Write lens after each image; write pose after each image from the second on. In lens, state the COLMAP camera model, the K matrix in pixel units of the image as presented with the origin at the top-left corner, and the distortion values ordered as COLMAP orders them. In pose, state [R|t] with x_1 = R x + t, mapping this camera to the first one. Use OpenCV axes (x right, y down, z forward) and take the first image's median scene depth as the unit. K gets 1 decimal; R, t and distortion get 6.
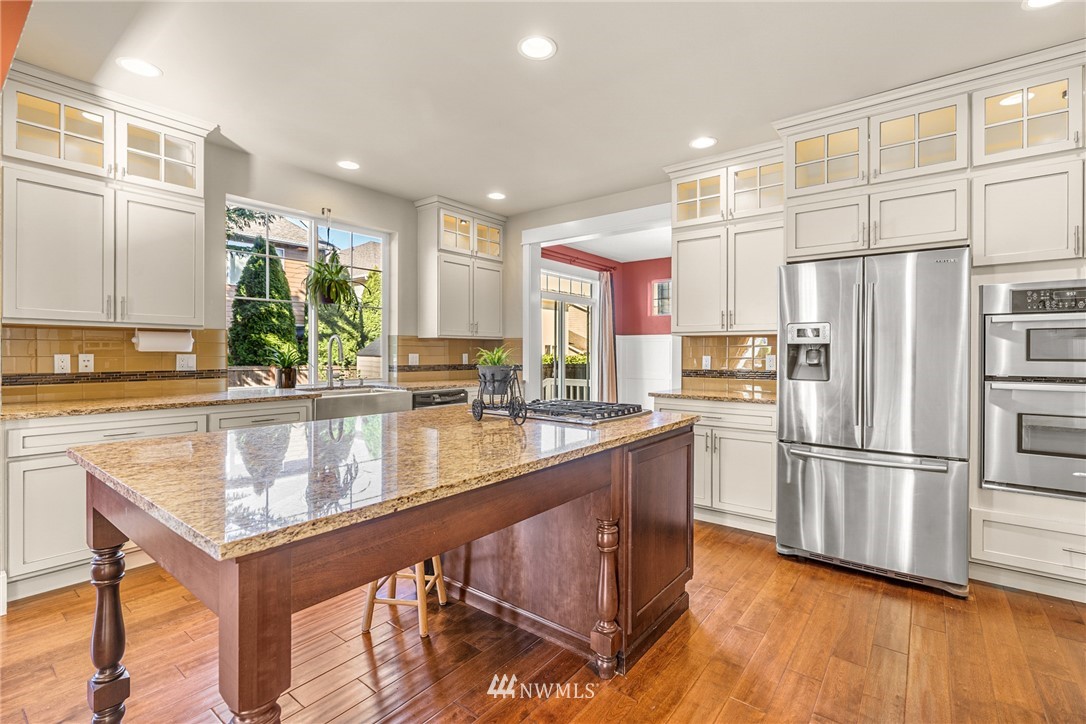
lens RADIAL K [[492.8, 0, 552.1], [0, 492.8, 351.2], [0, 0, 1]] dist [-0.004020, 0.000400]
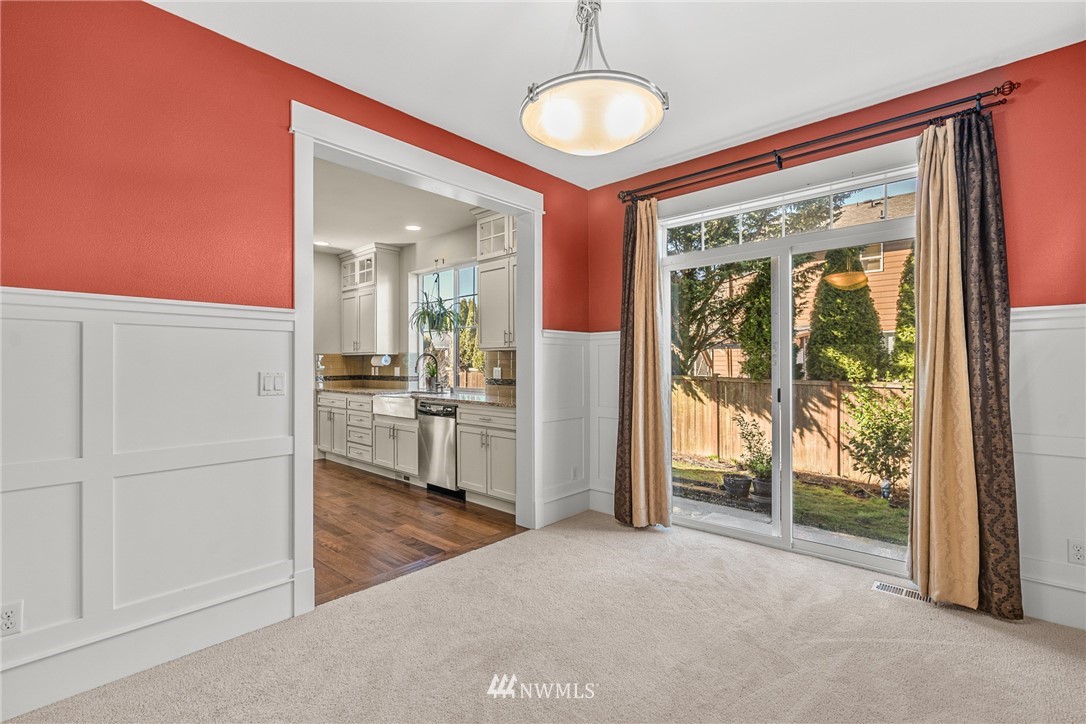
lens RADIAL K [[492.8, 0, 548.0], [0, 492.8, 363.2], [0, 0, 1]] dist [-0.004020, 0.000400]
pose [[-0.091210, -0.003098, -0.995827, 0.881153], [0.005342, 0.999979, -0.003600, 0.000339], [0.995817, -0.005648, -0.091191, 1.457814]]
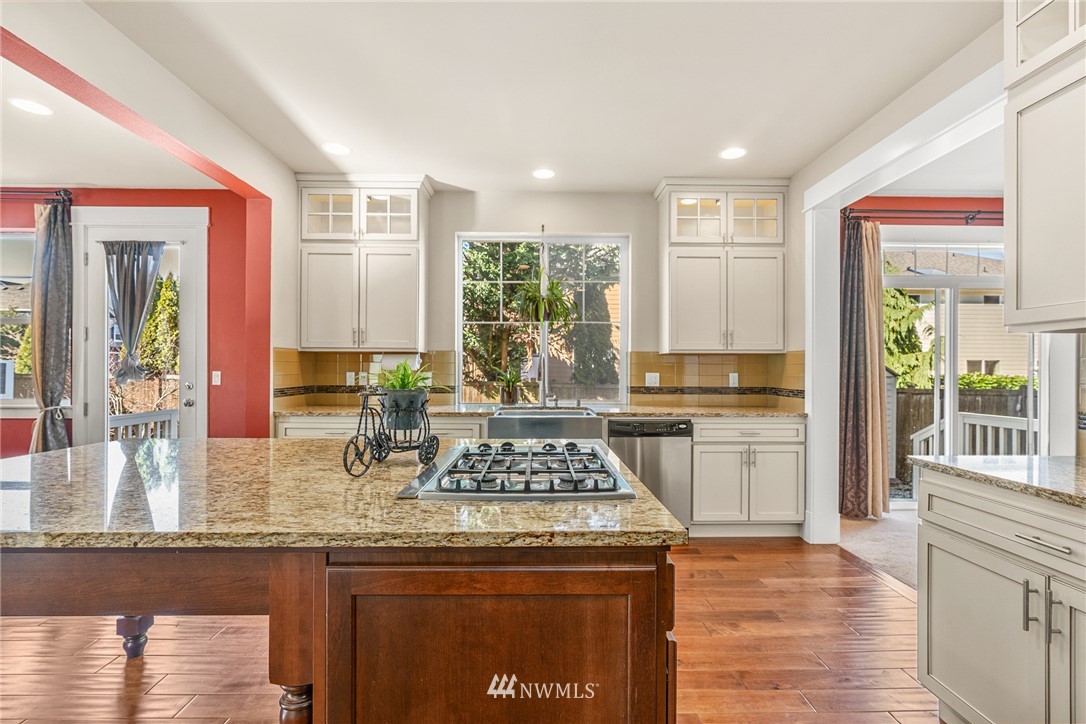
lens RADIAL K [[492.8, 0, 547.2], [0, 492.8, 371.9], [0, 0, 1]] dist [-0.004020, 0.000400]
pose [[0.623717, 0.001691, -0.781648, 0.326979], [0.000161, 0.999997, 0.002291, 0.001371], [0.781650, -0.001555, 0.623715, 0.403067]]
